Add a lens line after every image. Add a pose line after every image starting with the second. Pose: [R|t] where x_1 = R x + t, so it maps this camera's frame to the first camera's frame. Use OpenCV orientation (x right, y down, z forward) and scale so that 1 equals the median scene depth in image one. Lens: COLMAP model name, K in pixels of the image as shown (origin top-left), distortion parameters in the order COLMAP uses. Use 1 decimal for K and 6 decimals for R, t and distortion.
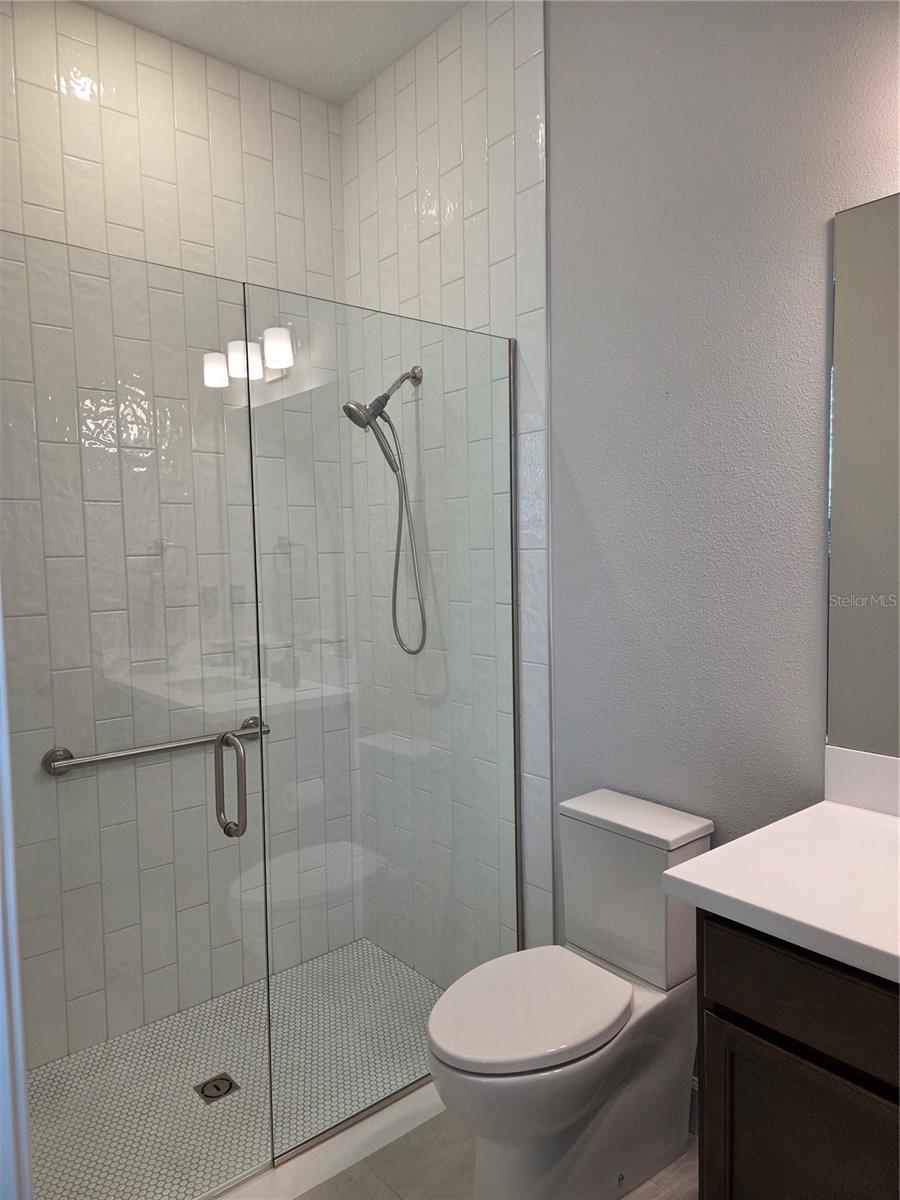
lens RADIAL K [[805.1, 0, 447.7], [0, 805.1, 600.2], [0, 0, 1]] dist [0.074008, -0.062288]
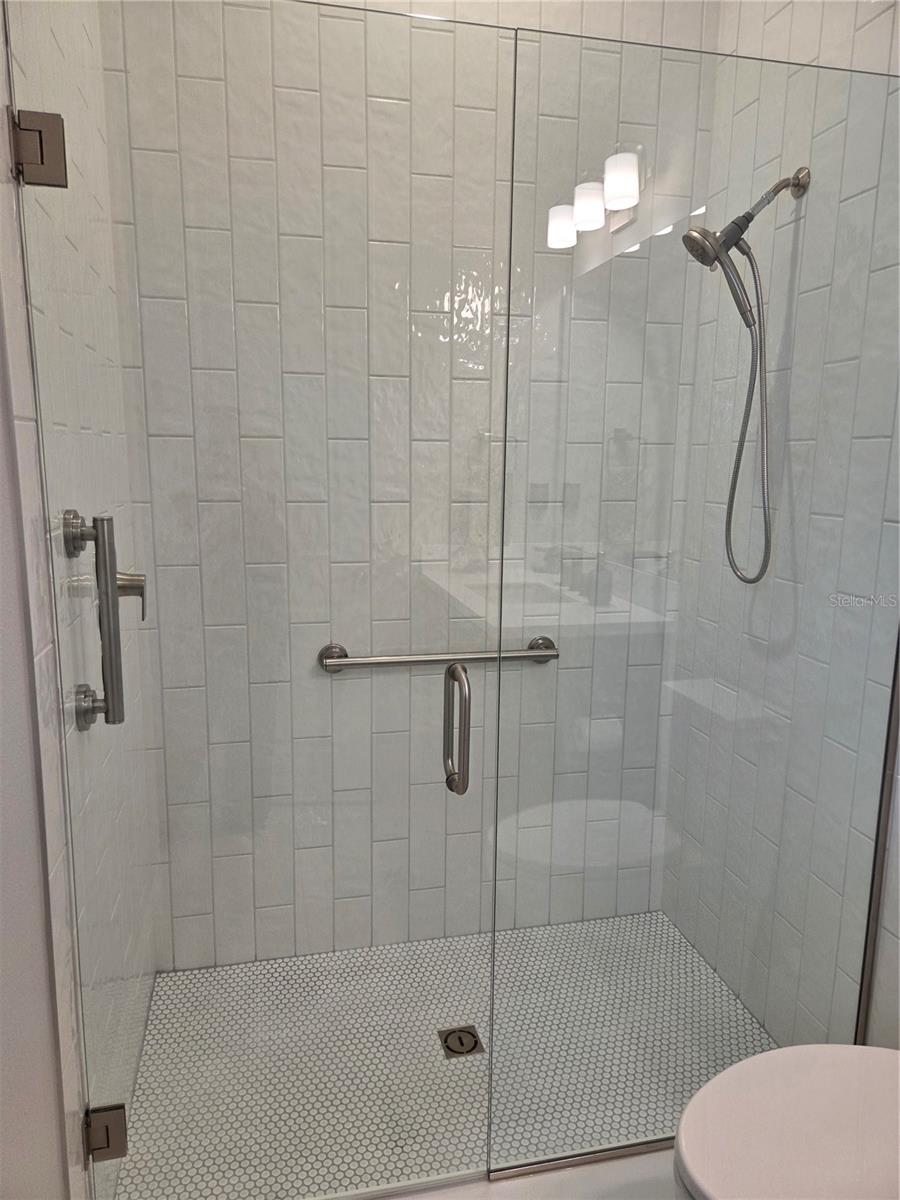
lens RADIAL K [[805.1, 0, 434.9], [0, 805.1, 598.3], [0, 0, 1]] dist [0.074008, -0.062288]
pose [[0.889924, 0.108361, -0.443050, 0.034069], [-0.056518, 0.990081, 0.128630, 0.001160], [0.452594, -0.089431, 0.887221, 0.217333]]
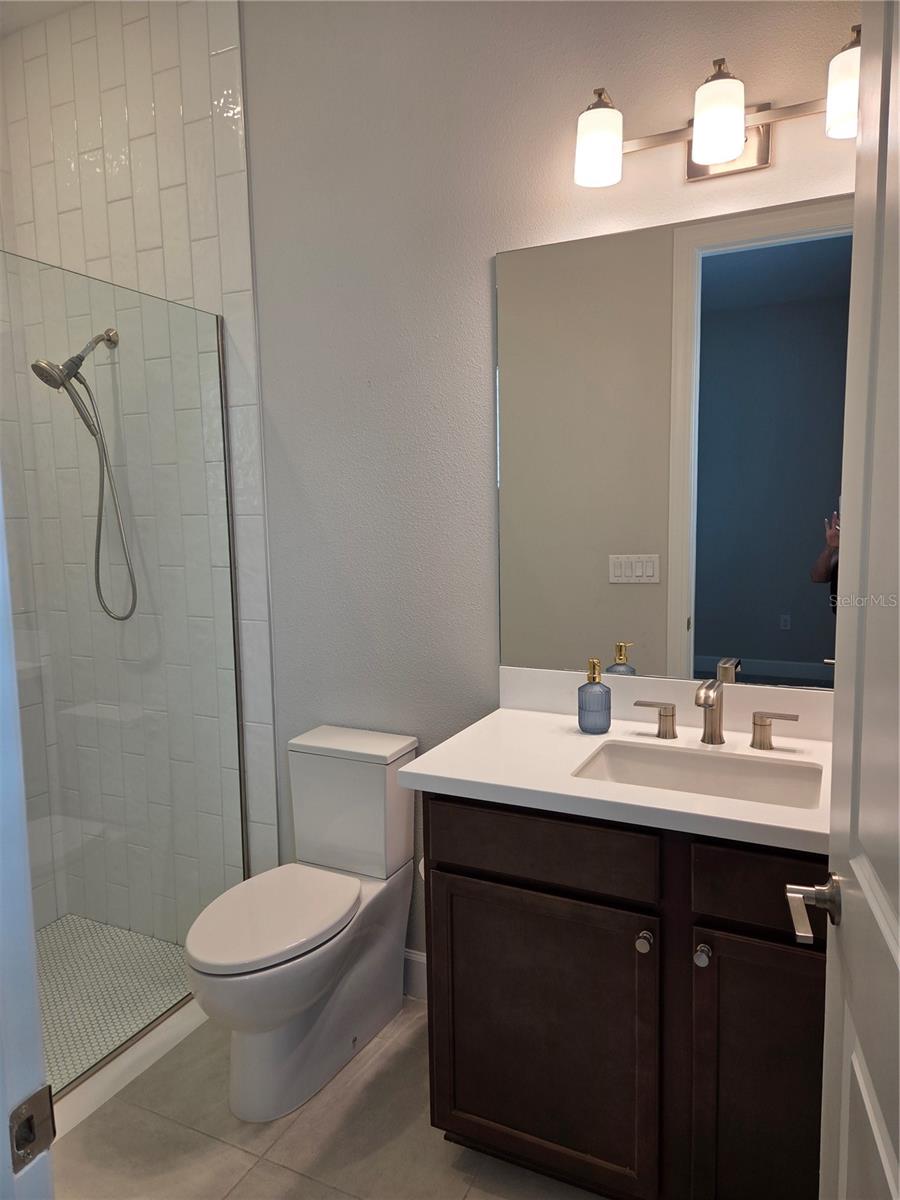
lens RADIAL K [[805.1, 0, 454.8], [0, 805.1, 594.1], [0, 0, 1]] dist [0.074008, -0.062288]
pose [[0.908696, -0.043345, 0.415203, -0.089785], [0.028084, 0.998689, 0.042794, 0.003509], [-0.416514, -0.027227, 0.908722, -0.093832]]
